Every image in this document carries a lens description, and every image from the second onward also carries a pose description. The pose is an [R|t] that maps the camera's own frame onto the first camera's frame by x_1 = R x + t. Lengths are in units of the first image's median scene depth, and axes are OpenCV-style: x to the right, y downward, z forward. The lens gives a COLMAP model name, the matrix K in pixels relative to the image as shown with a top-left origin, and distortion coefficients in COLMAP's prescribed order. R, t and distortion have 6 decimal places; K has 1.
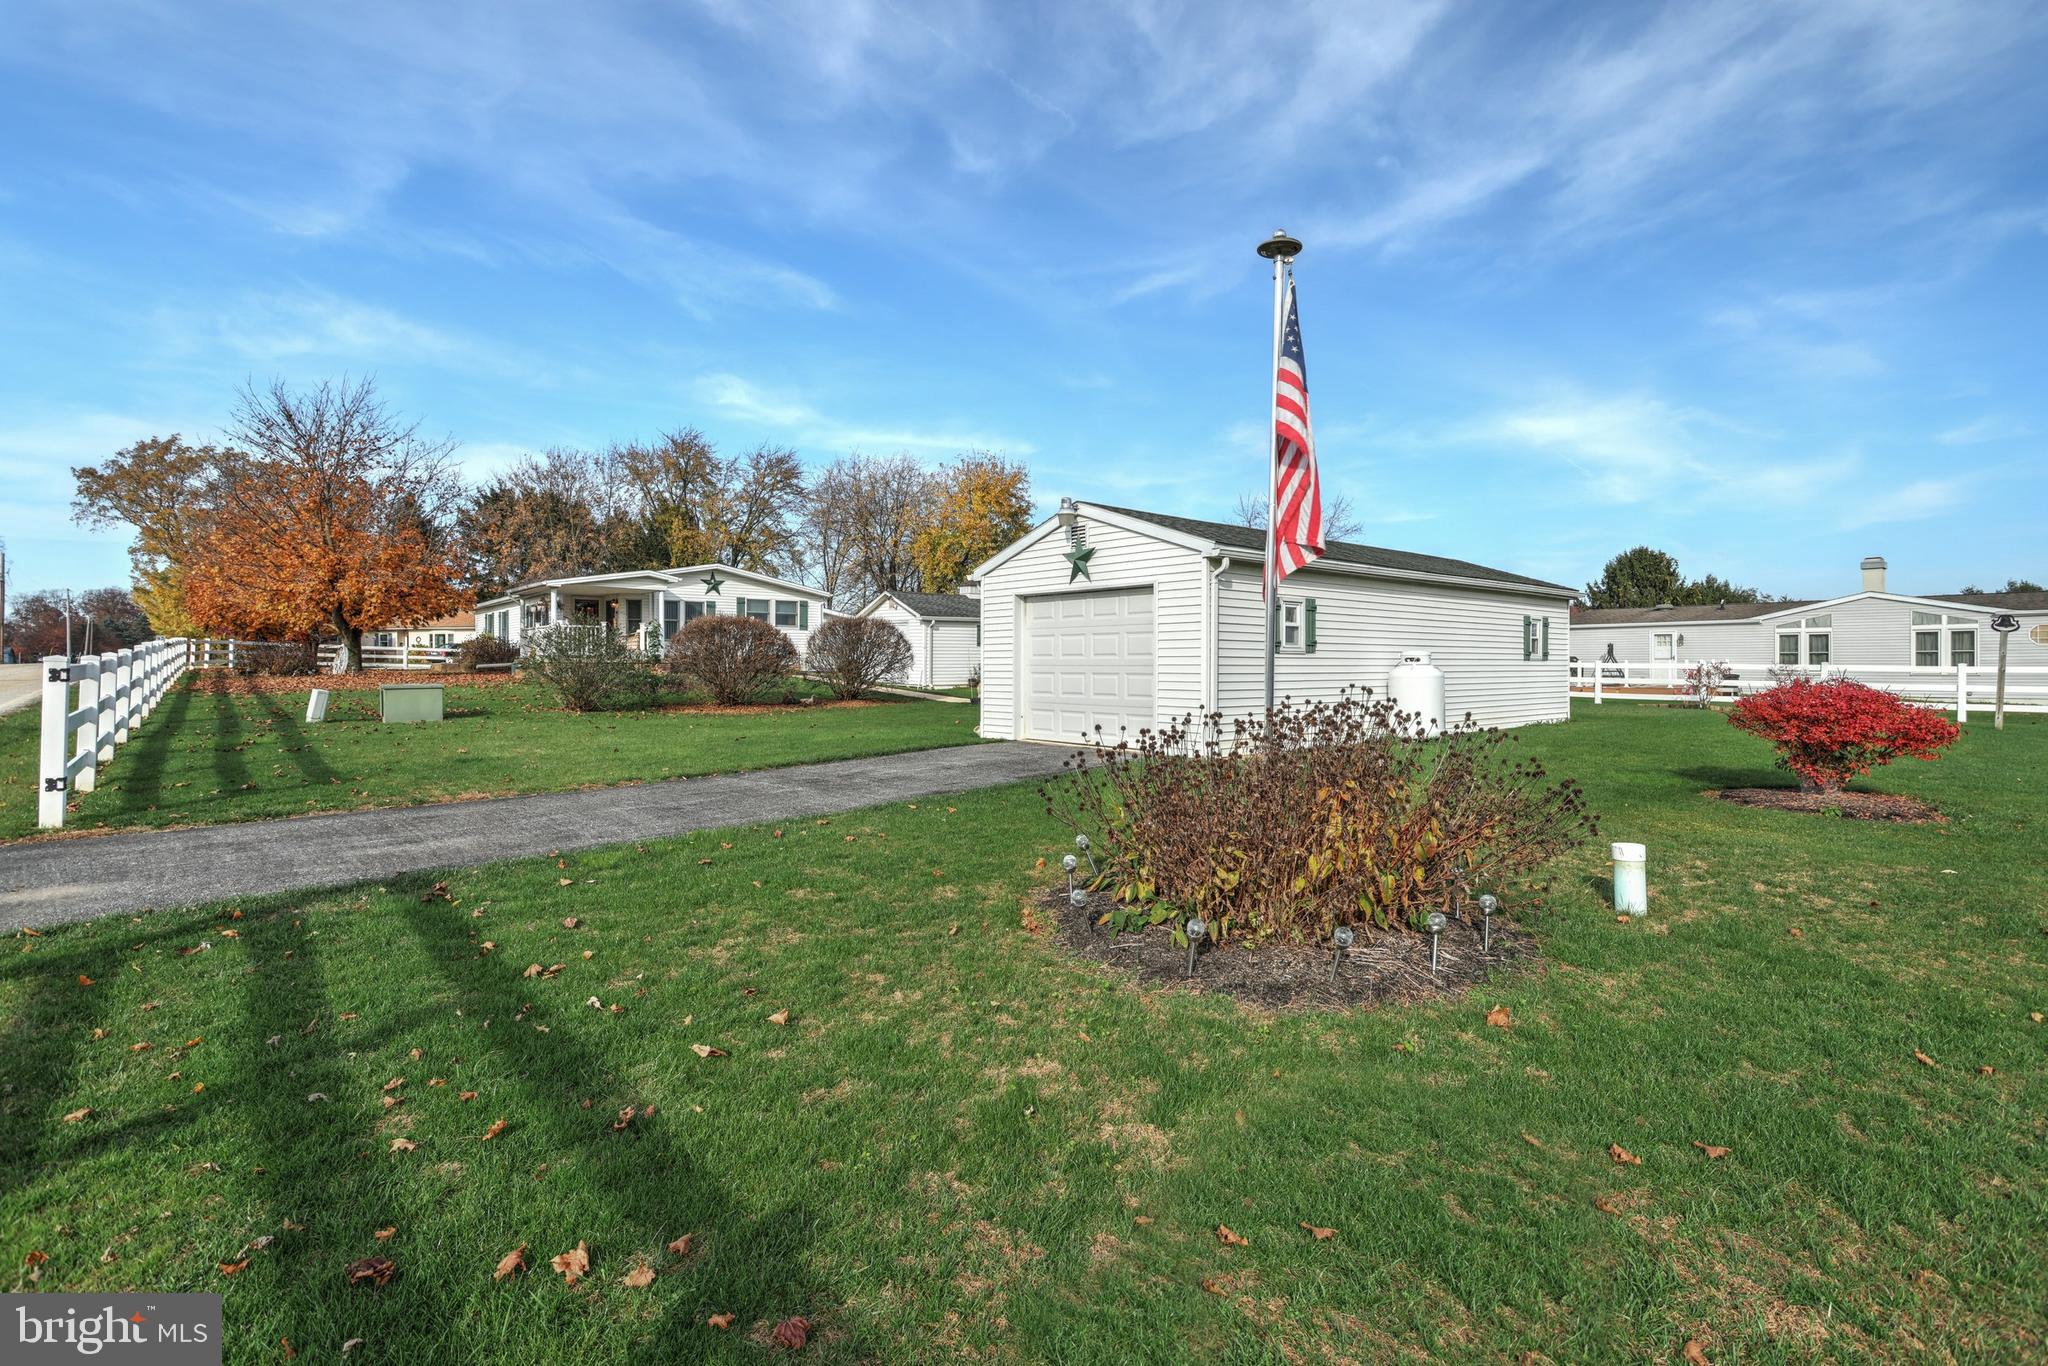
lens RADIAL K [[970.6, 0, 1036.5], [0, 970.6, 652.2], [0, 0, 1]] dist [-0.004341, 0.002213]
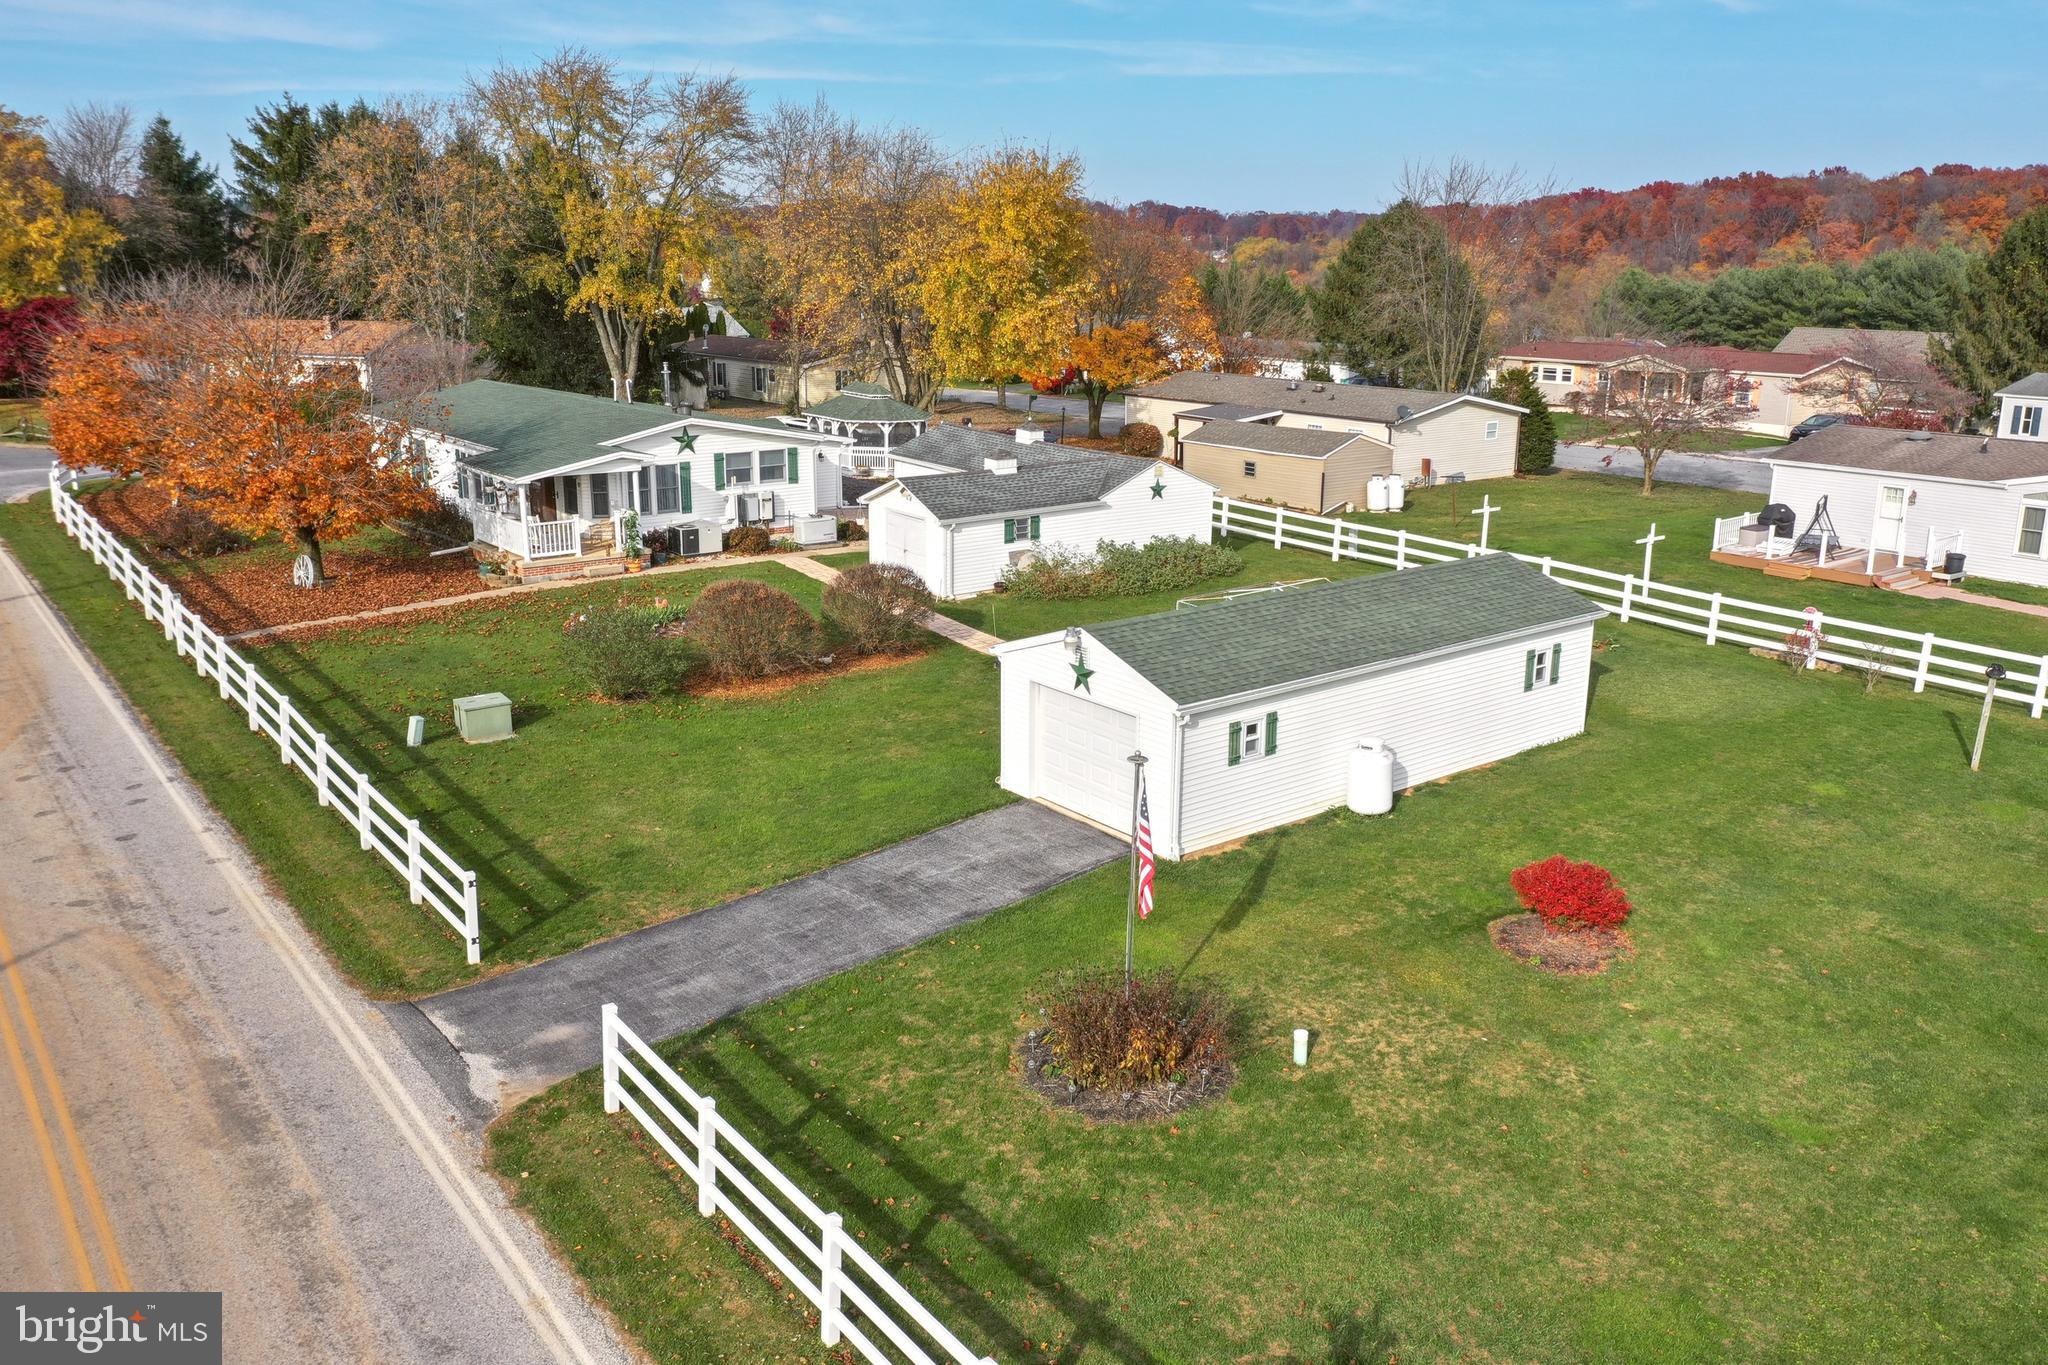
lens RADIAL K [[1628.4, 0, 1022.2], [0, 1628.4, 682.1], [0, 0, 1]] dist [-0.001571, -0.001463]
pose [[0.998293, 0.017476, -0.055733, 0.070227], [-0.001711, 0.962529, 0.271173, -0.532040], [0.058383, -0.270615, 0.960916, -0.792064]]
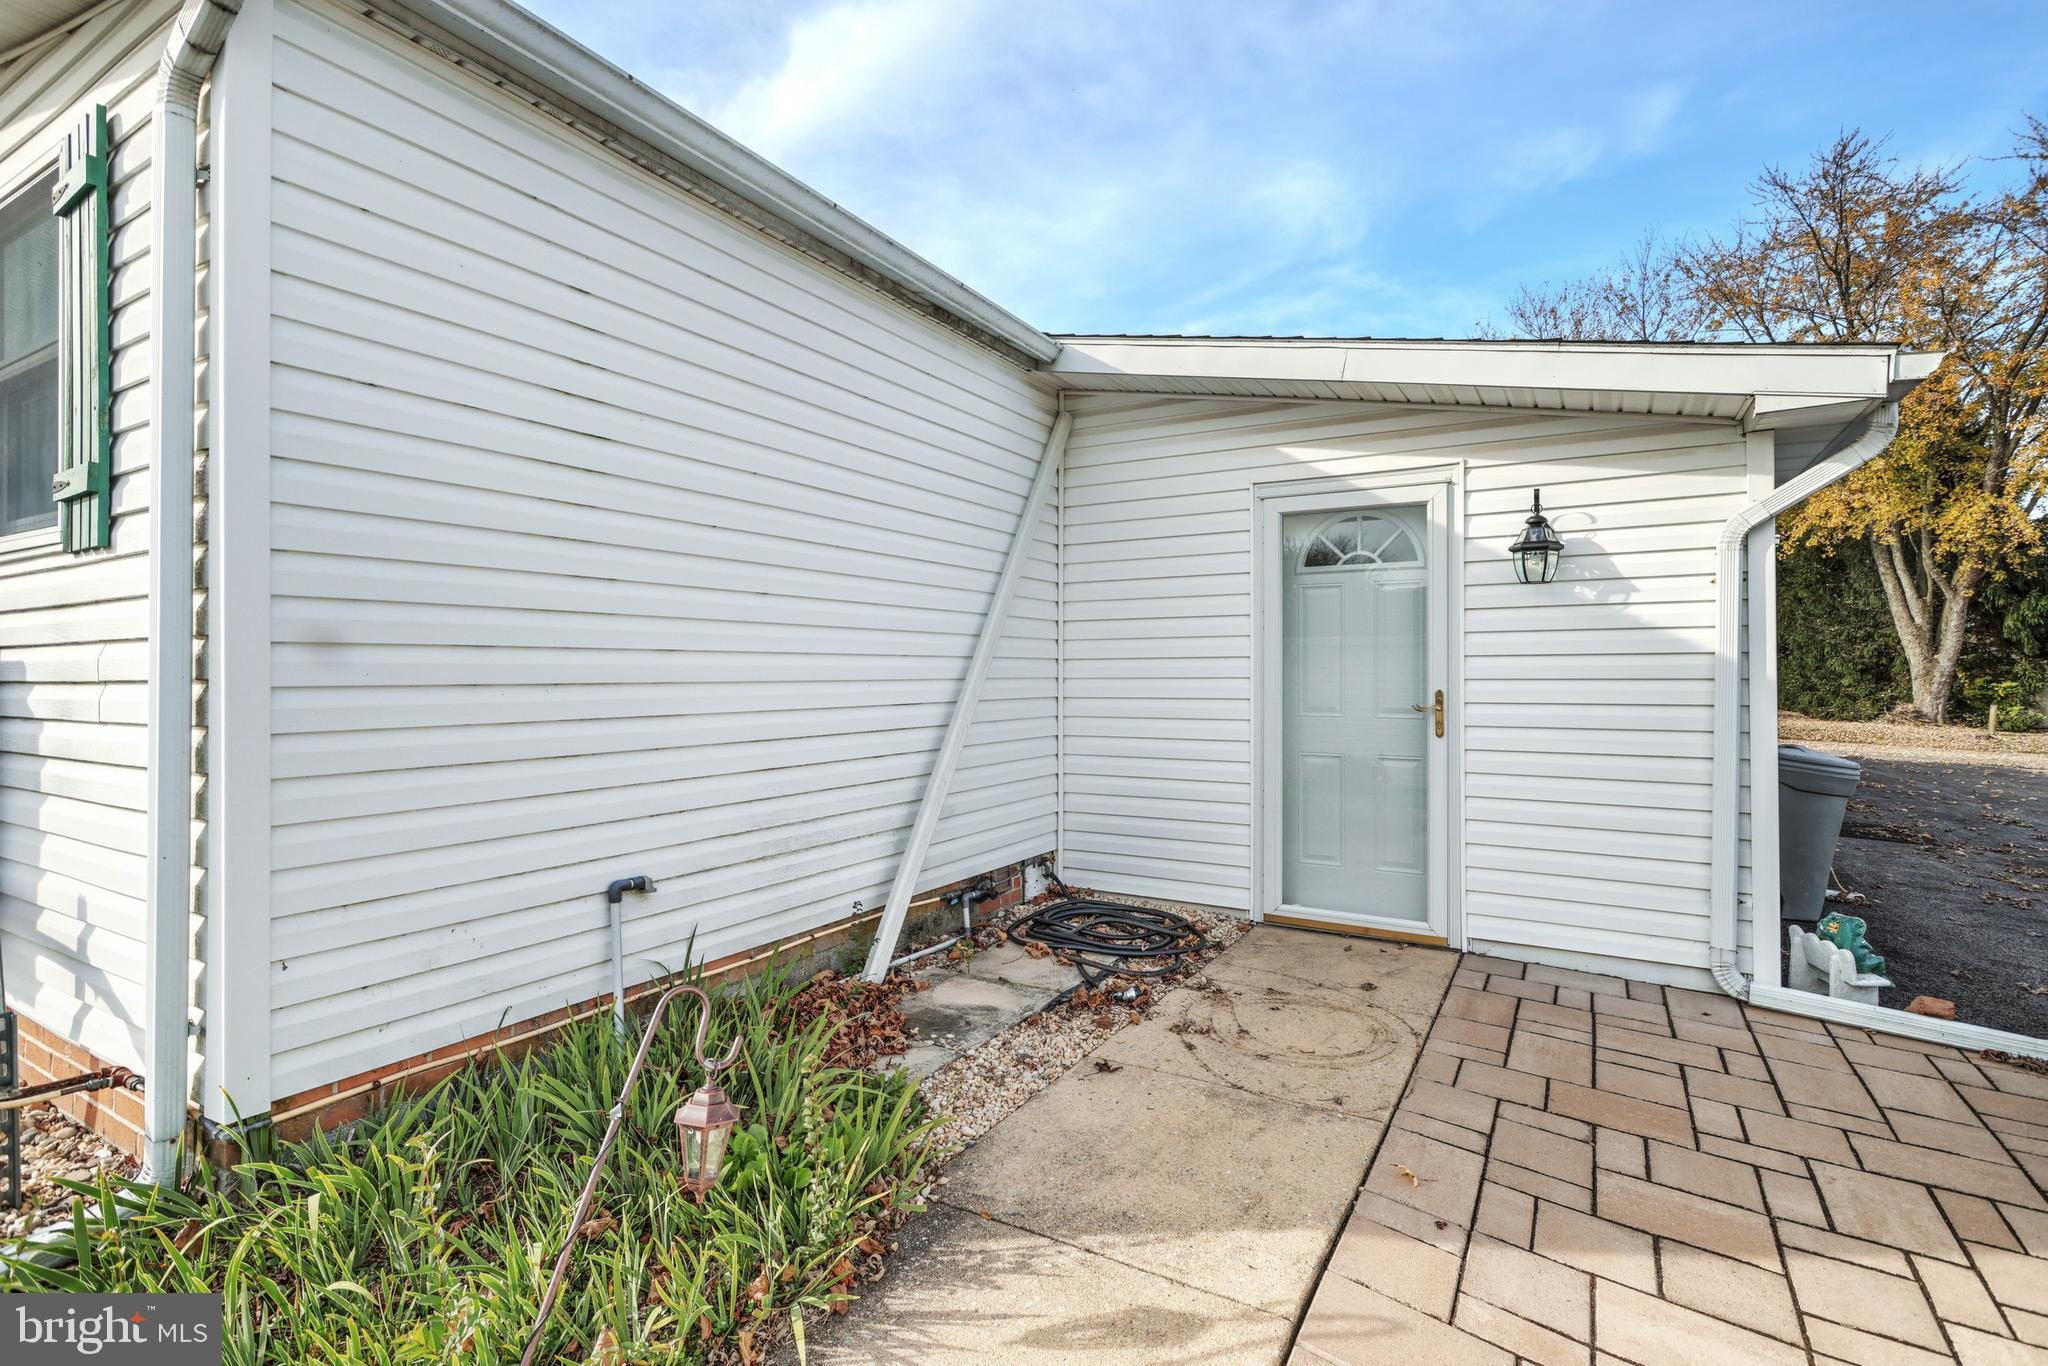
lens RADIAL K [[970.6, 0, 1025.1], [0, 970.6, 669.8], [0, 0, 1]] dist [-0.004341, 0.002213]
pose [[0.324212, -0.000944, -0.945984, -0.347469], [0.011787, 0.999926, 0.003042, -0.030196], [0.945911, -0.012136, 0.324199, 2.369698]]
